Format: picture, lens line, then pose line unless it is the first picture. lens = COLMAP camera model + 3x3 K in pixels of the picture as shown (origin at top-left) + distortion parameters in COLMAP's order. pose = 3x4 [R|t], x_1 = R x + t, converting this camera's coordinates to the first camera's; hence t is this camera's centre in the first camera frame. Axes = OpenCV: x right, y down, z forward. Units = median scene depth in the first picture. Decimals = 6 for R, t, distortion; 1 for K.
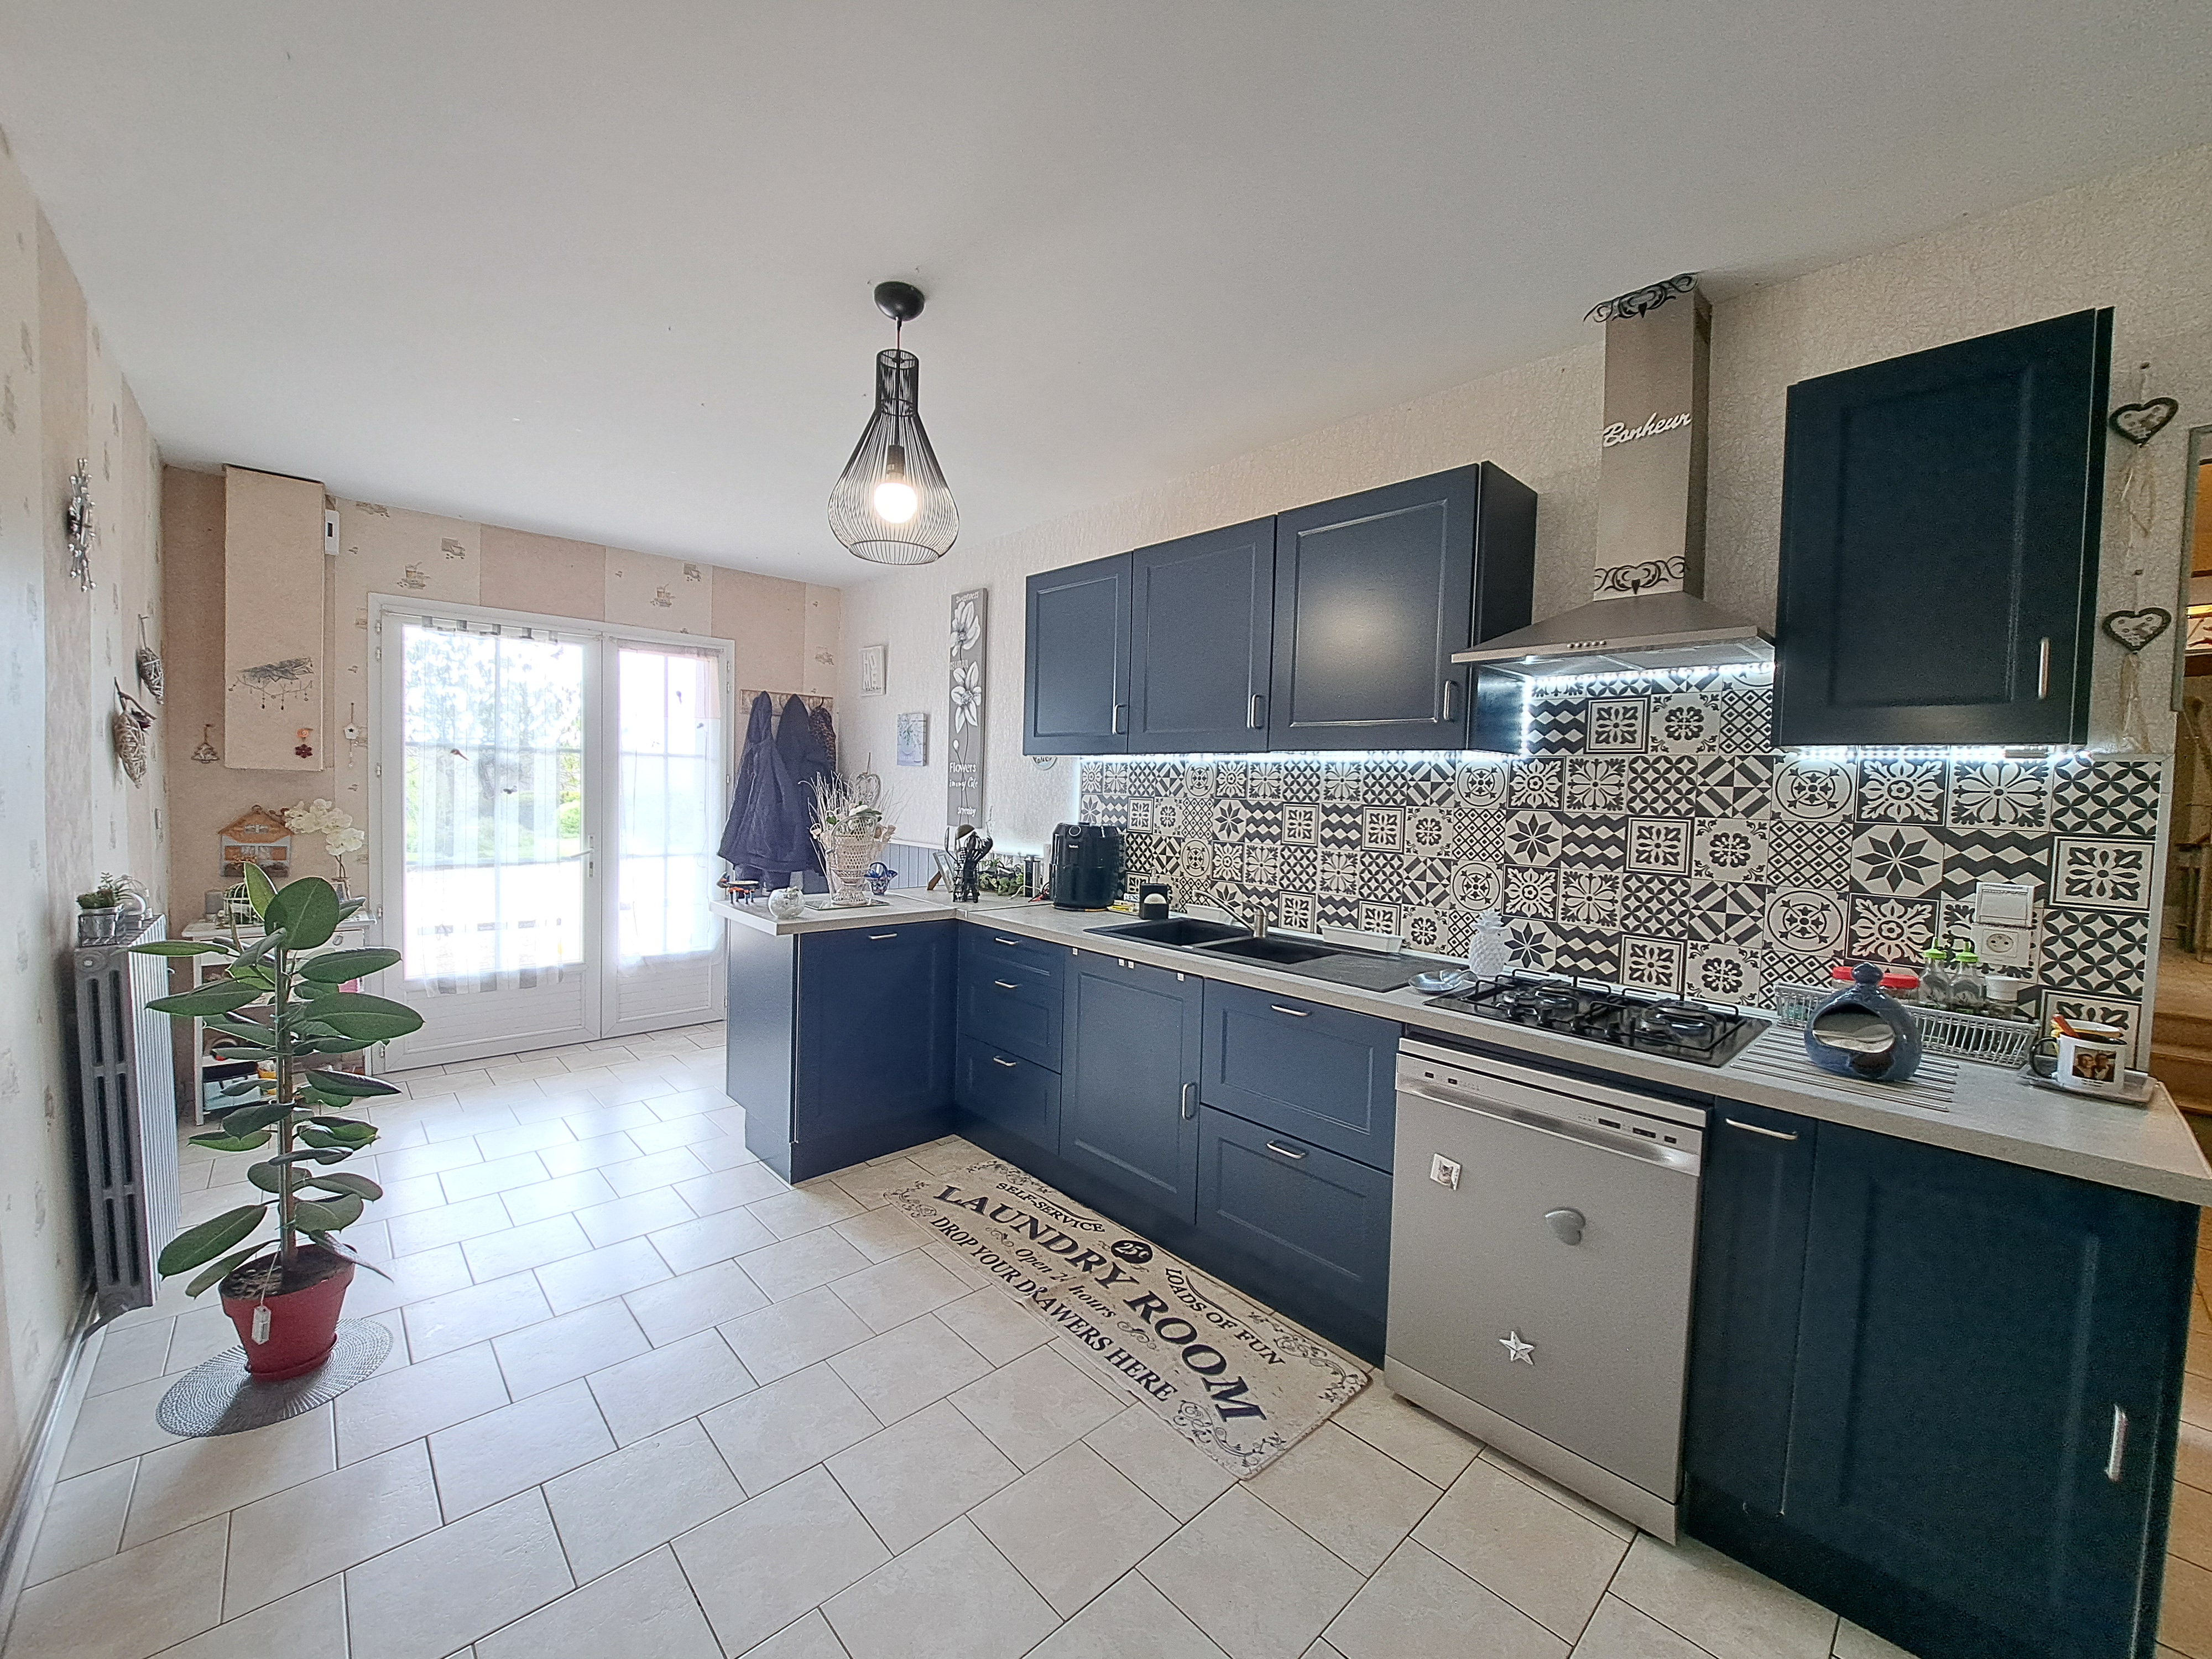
lens RADIAL K [[865.7, 0, 1106.2], [0, 865.7, 823.7], [0, 0, 1]] dist [-0.019779, -0.000092]
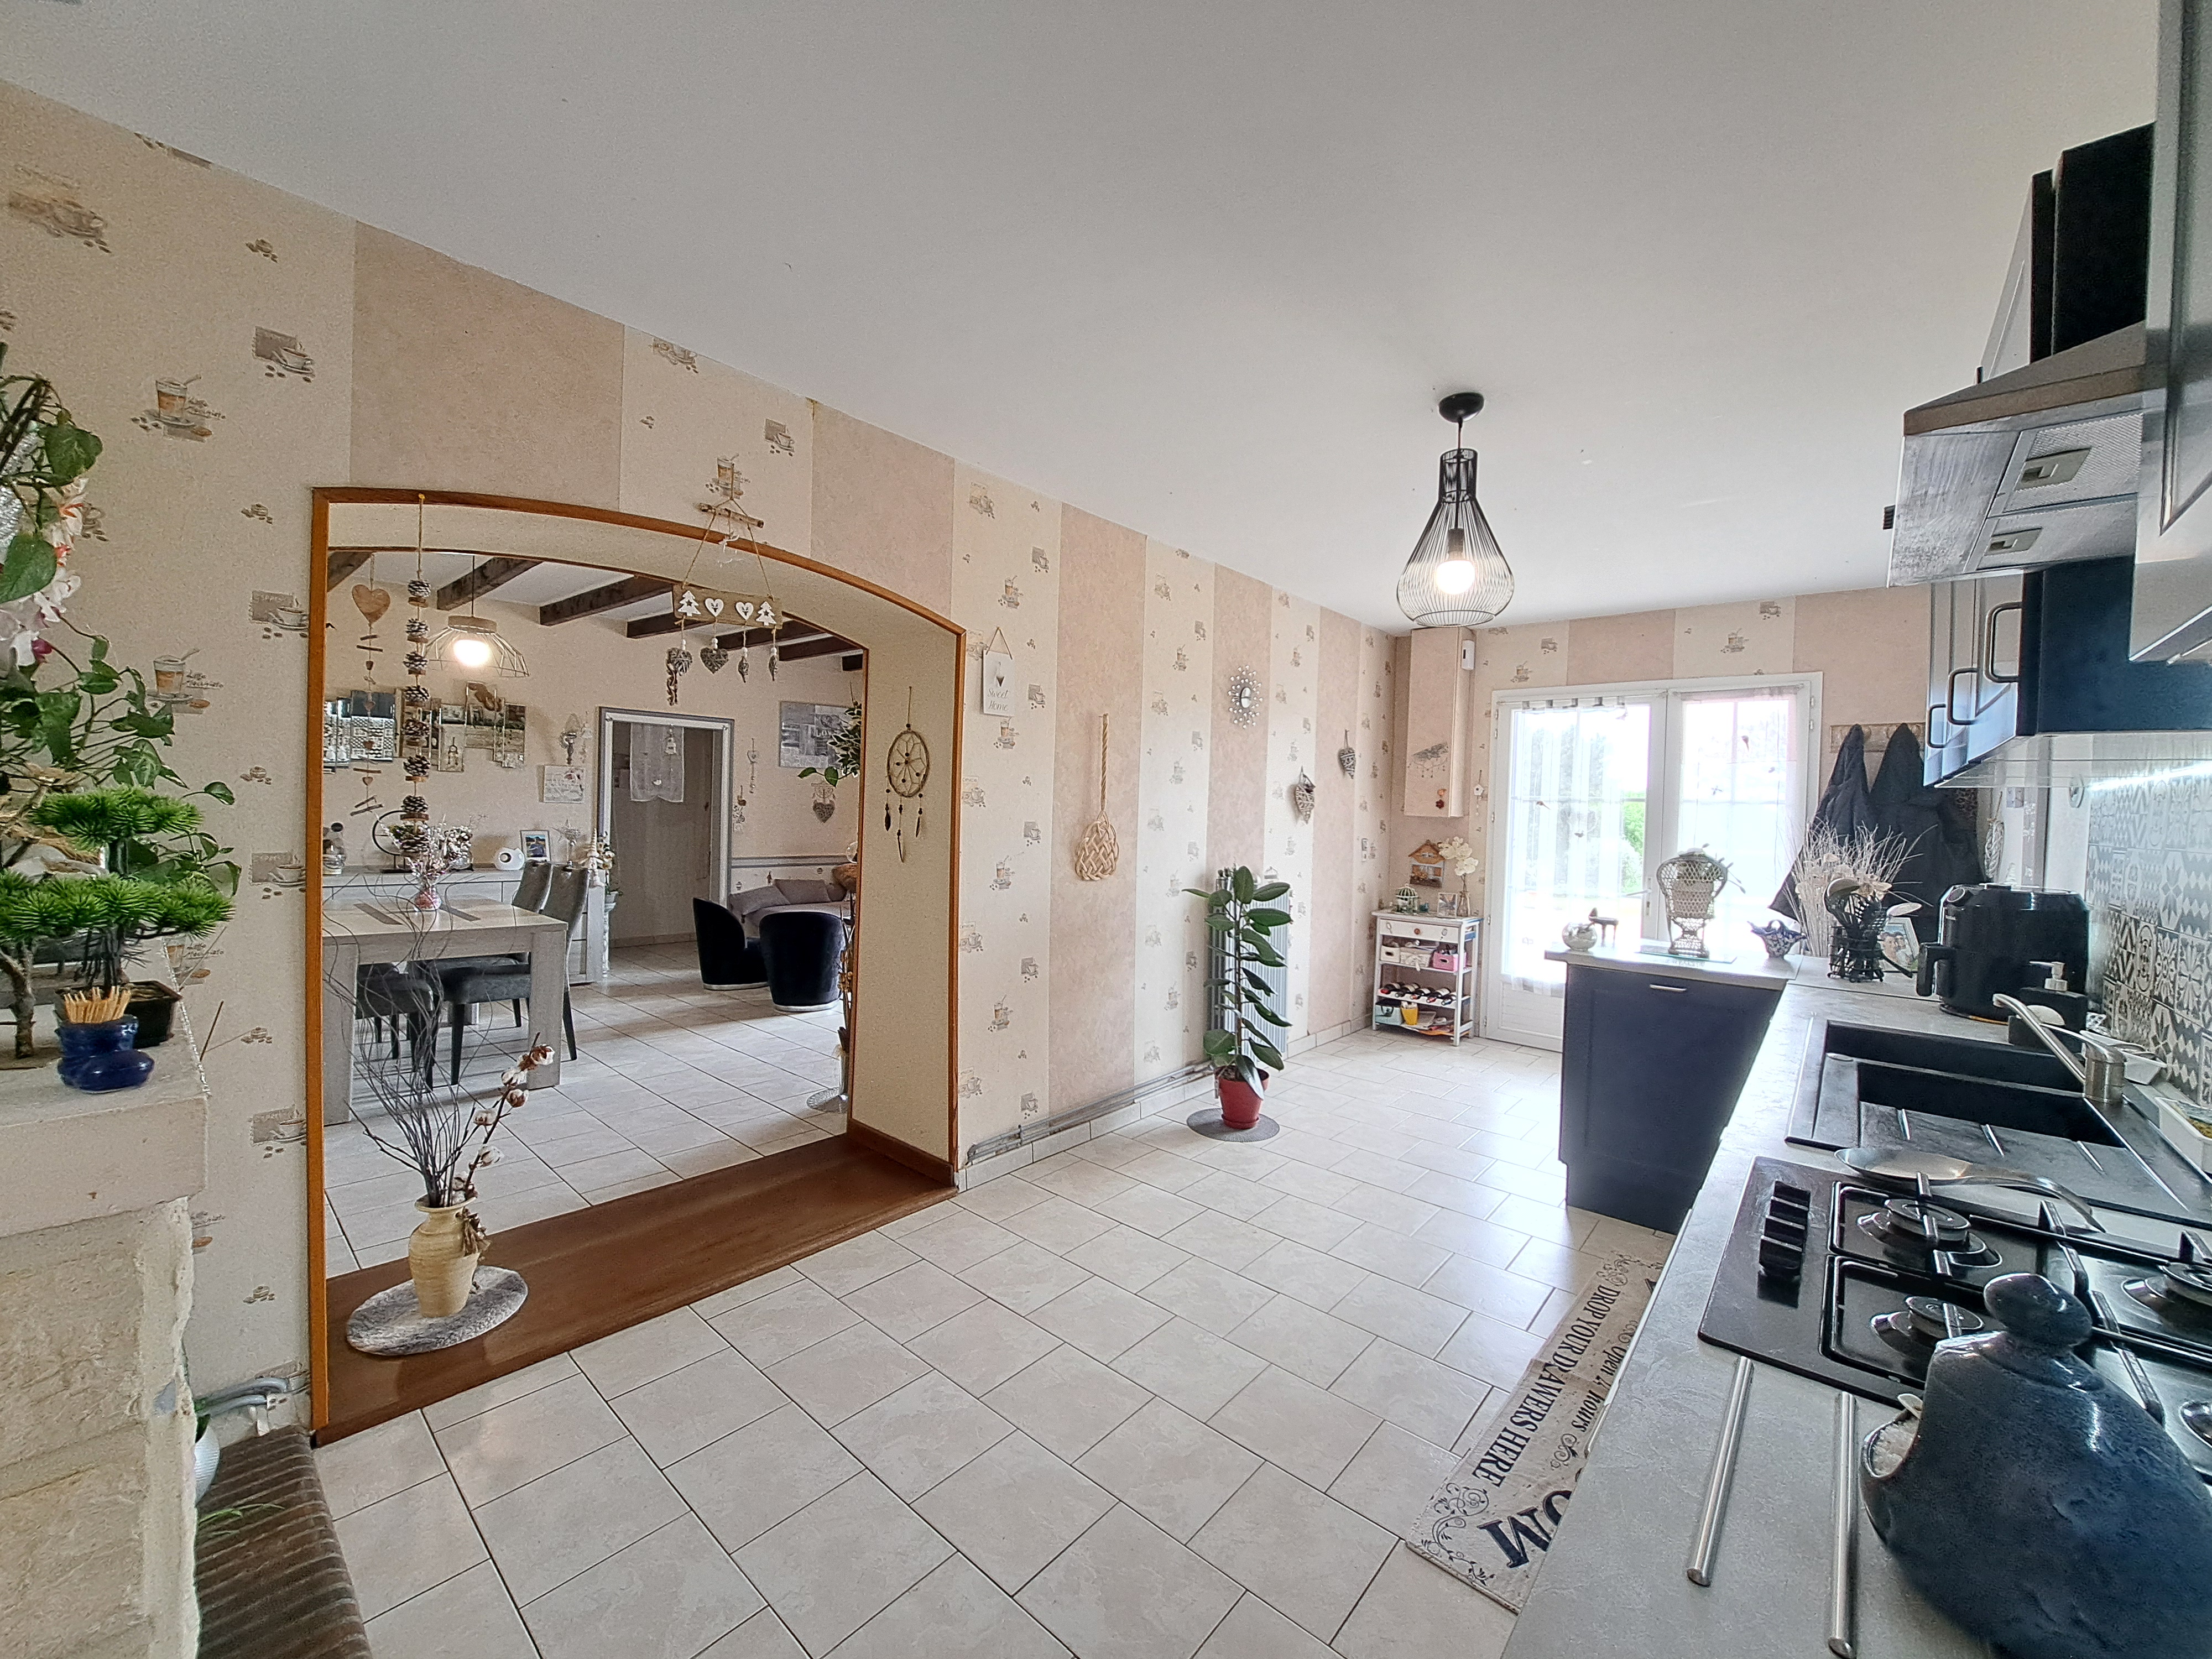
lens RADIAL K [[865.7, 0, 1106.2], [0, 865.7, 823.7], [0, 0, 1]] dist [-0.019779, -0.000092]
pose [[0.100254, -0.002861, -0.994958, 0.496022], [-0.067399, 0.997679, -0.009660, 0.003780], [0.992676, 0.068028, 0.099828, 0.245041]]
